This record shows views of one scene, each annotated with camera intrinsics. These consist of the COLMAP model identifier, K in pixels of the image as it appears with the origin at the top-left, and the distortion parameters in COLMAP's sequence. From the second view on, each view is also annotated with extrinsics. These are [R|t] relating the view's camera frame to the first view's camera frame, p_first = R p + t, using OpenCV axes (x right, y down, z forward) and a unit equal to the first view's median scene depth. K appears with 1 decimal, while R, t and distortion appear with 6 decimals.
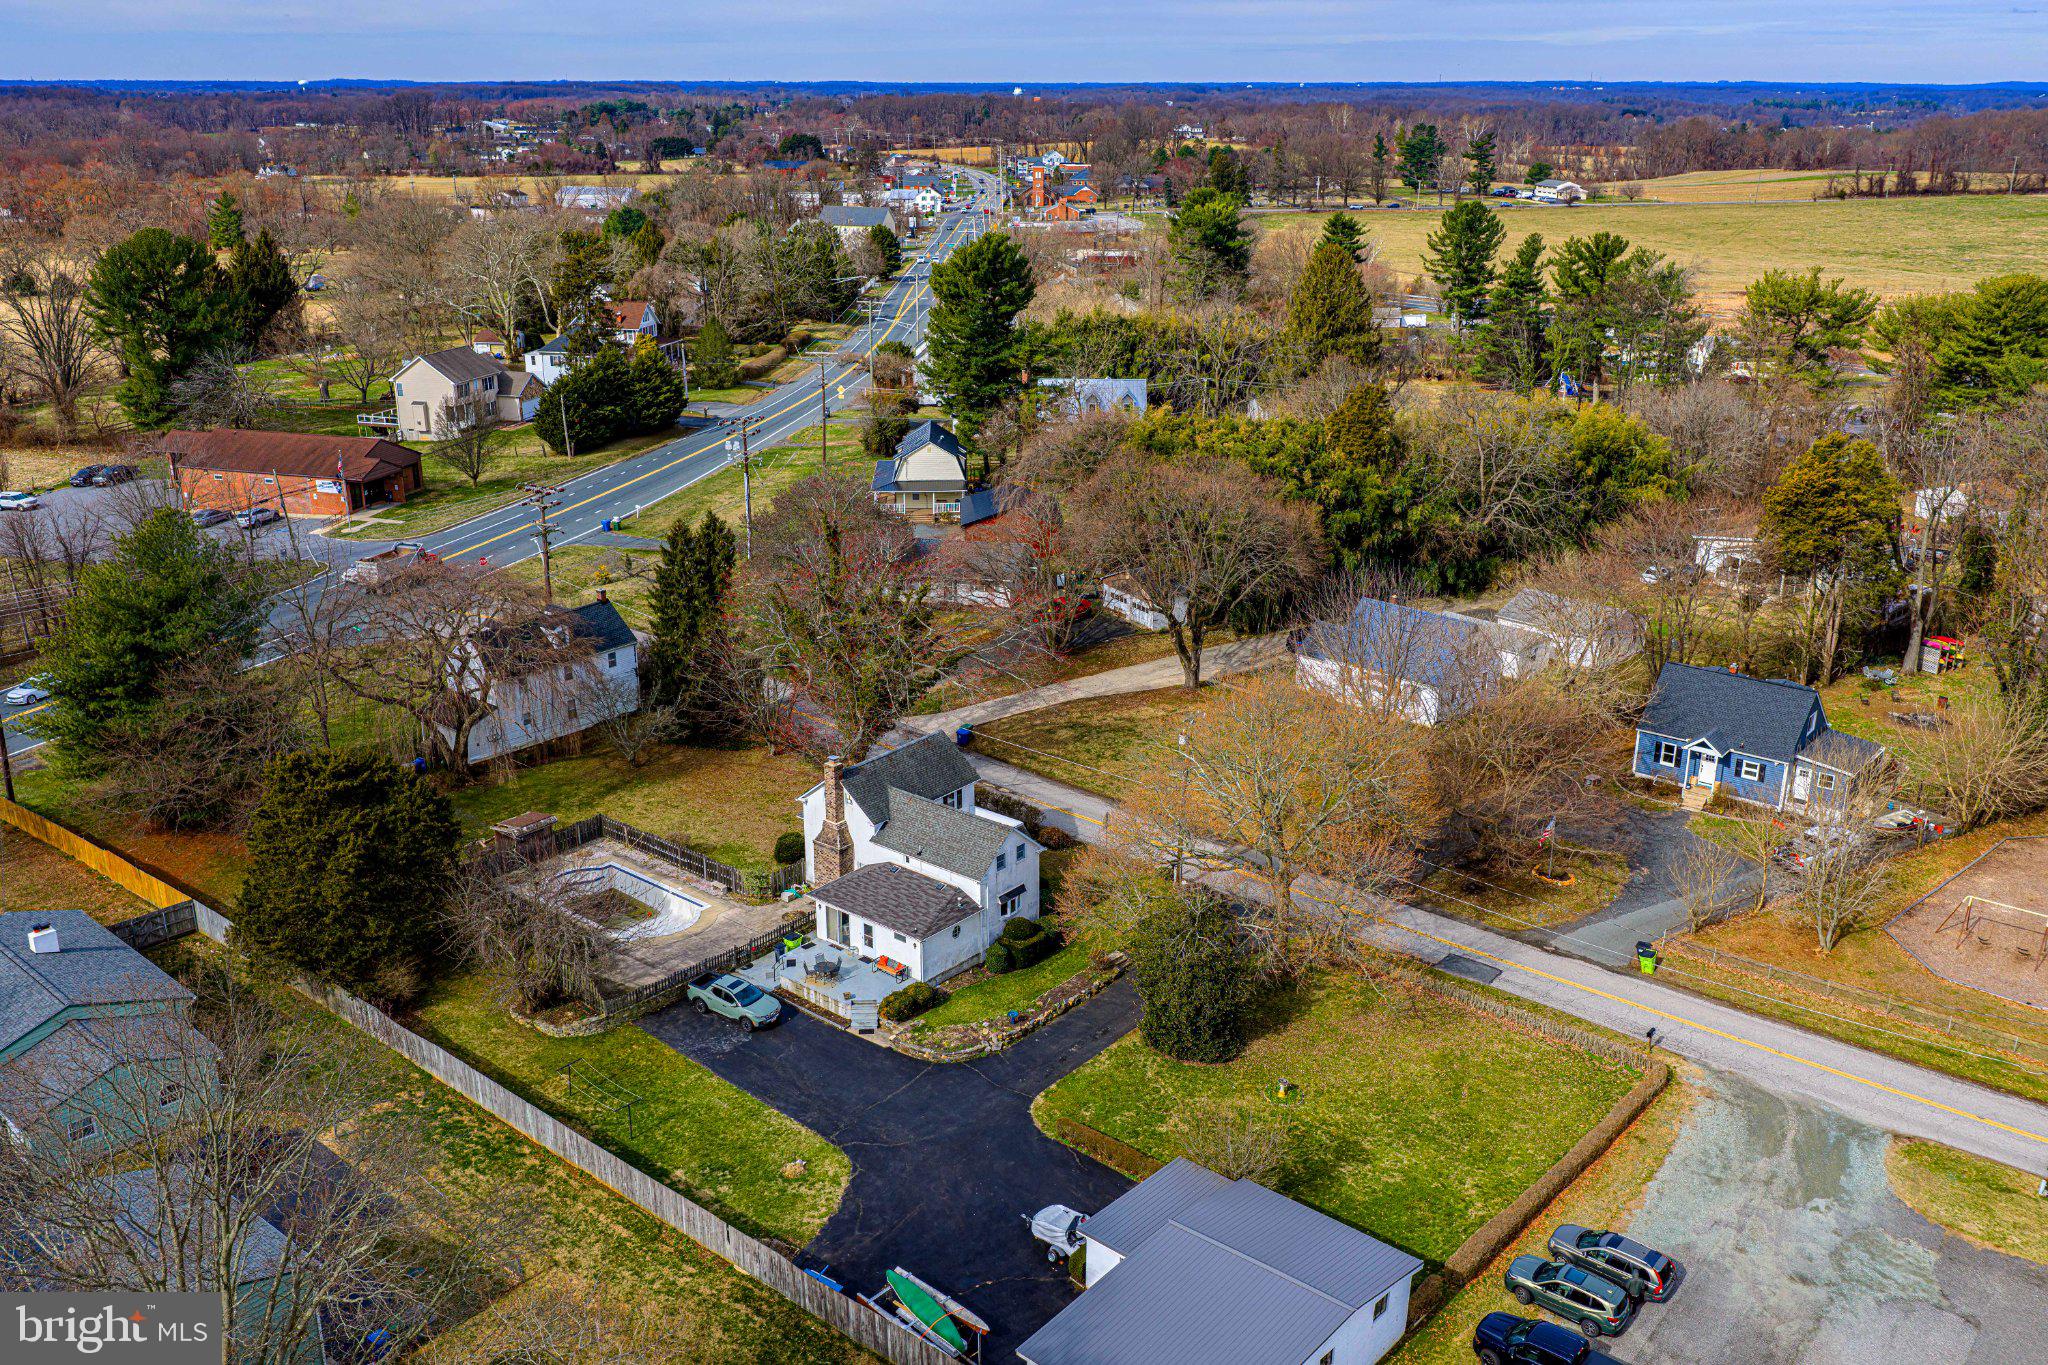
lens RADIAL K [[1755.2, 0, 1029.3], [0, 1755.2, 610.9], [0, 0, 1]] dist [-0.005818, -0.011698]
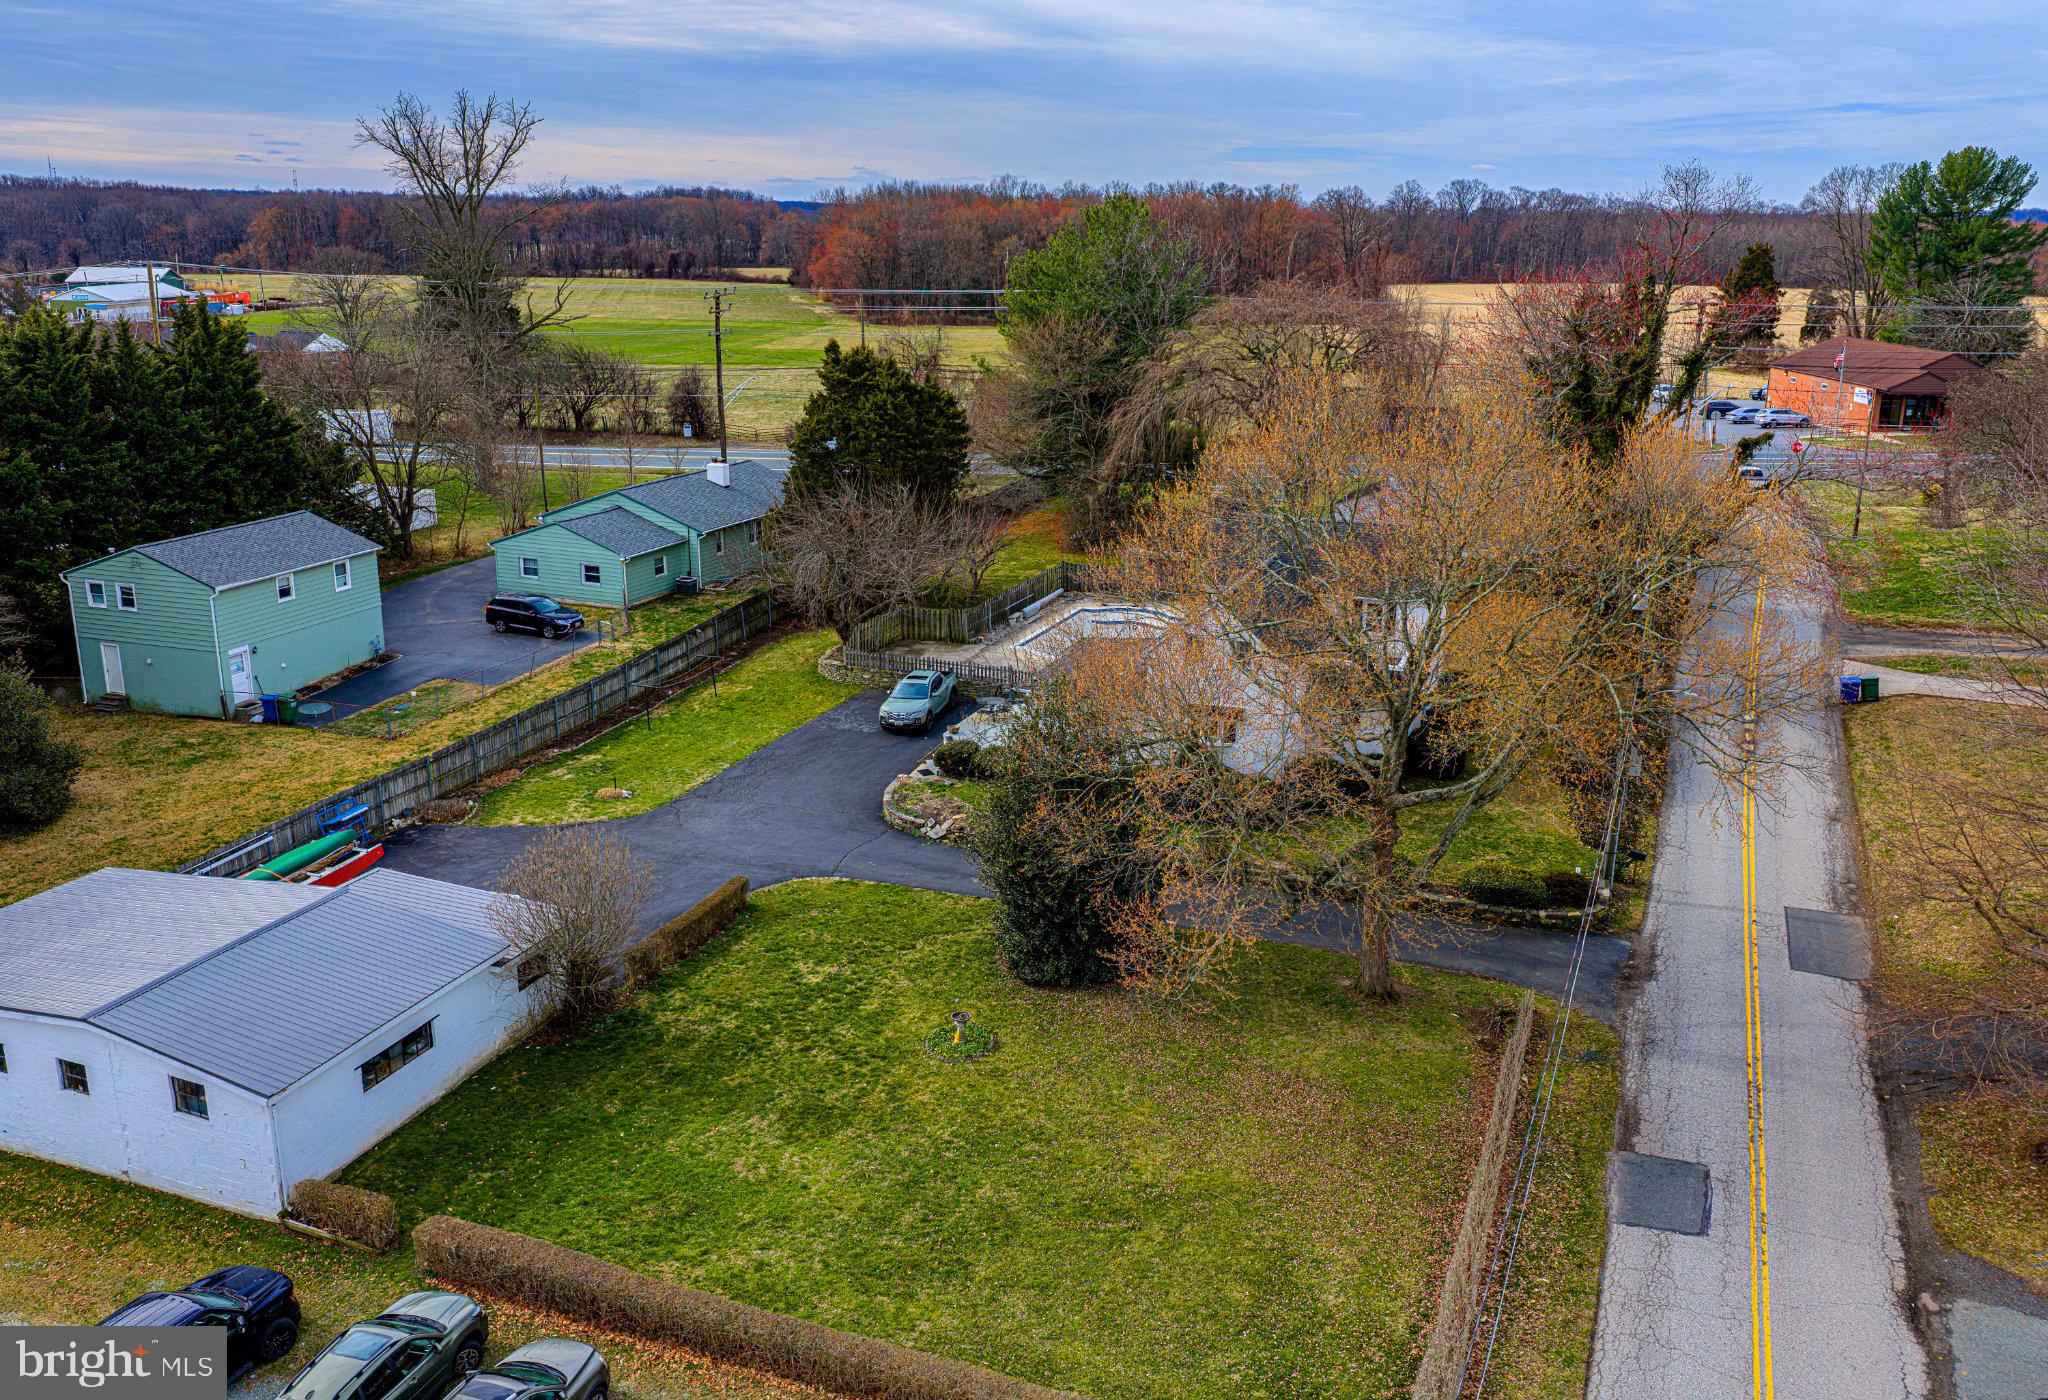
lens RADIAL K [[1767.0, 0, 1078.2], [0, 1767.0, 671.0], [0, 0, 1]] dist [0.019700, -0.026076]
pose [[0.342056, 0.238902, -0.908804, 0.531187], [-0.274712, 0.950313, 0.146418, 0.063371], [0.898627, 0.199576, 0.390689, 0.668479]]
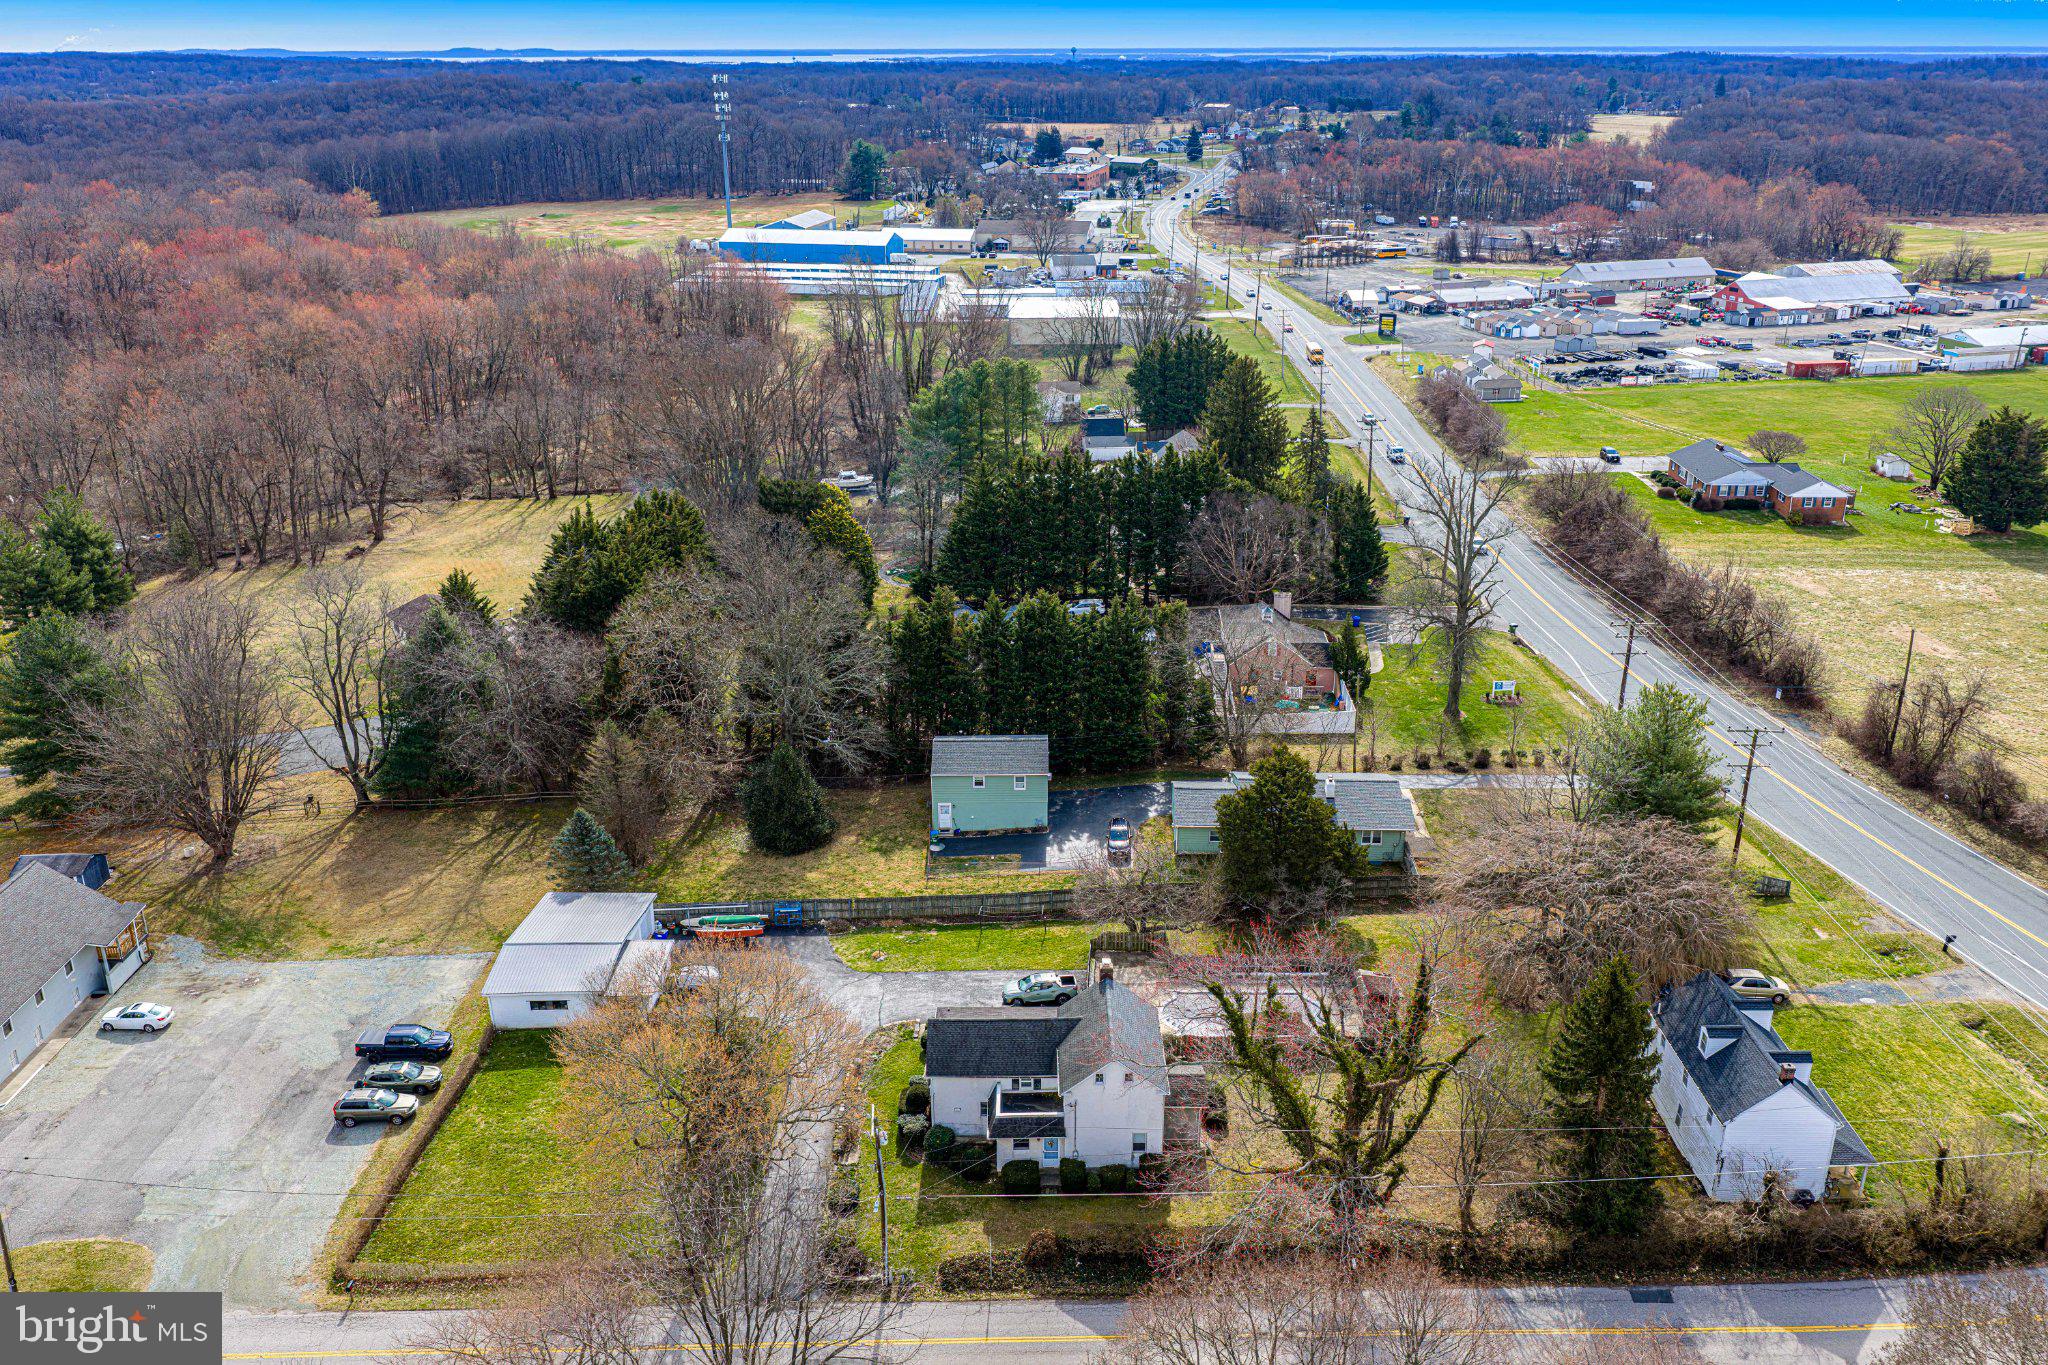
lens RADIAL K [[1671.3, 0, 1024.0], [0, 1671.3, 682.5], [0, 0, 1]] dist [0.012963, -0.005625]
pose [[-0.771748, 0.230012, -0.592874, 0.493145], [-0.177752, 0.817113, 0.548389, -0.608244], [0.610581, 0.528603, -0.589720, 1.460523]]
